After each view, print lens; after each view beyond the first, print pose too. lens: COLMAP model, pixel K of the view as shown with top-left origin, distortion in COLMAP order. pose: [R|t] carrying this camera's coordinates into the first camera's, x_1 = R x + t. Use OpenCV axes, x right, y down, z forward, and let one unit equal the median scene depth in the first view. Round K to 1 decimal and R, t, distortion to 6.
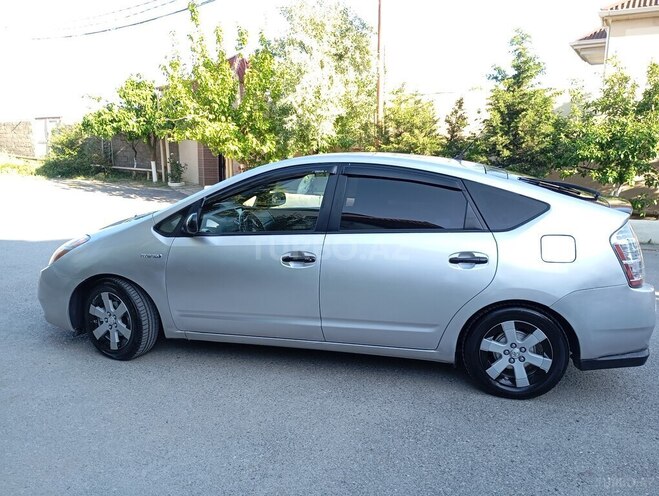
lens RADIAL K [[543.4, 0, 329.5], [0, 543.4, 248.0], [0, 0, 1]] dist [-0.003588, -0.003344]
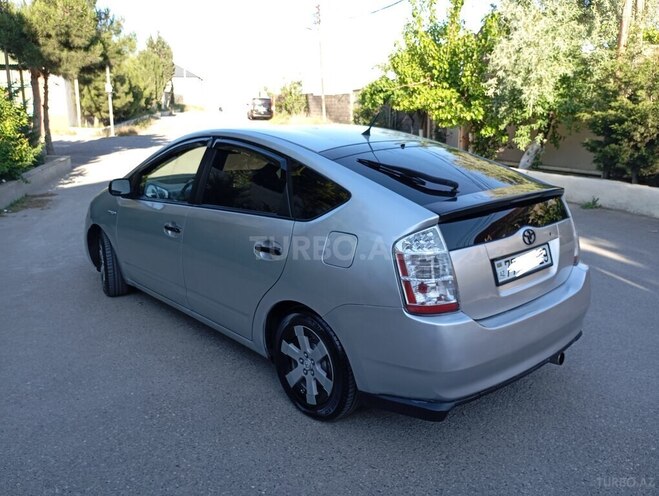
lens RADIAL K [[539.5, 0, 326.7], [0, 539.5, 258.1], [0, 0, 1]] dist [0.018327, -0.009858]
pose [[0.817121, 0.135673, -0.560273, 0.645008], [-0.092580, 0.990179, 0.104755, -0.049499], [0.568983, -0.033727, 0.821657, 0.254302]]
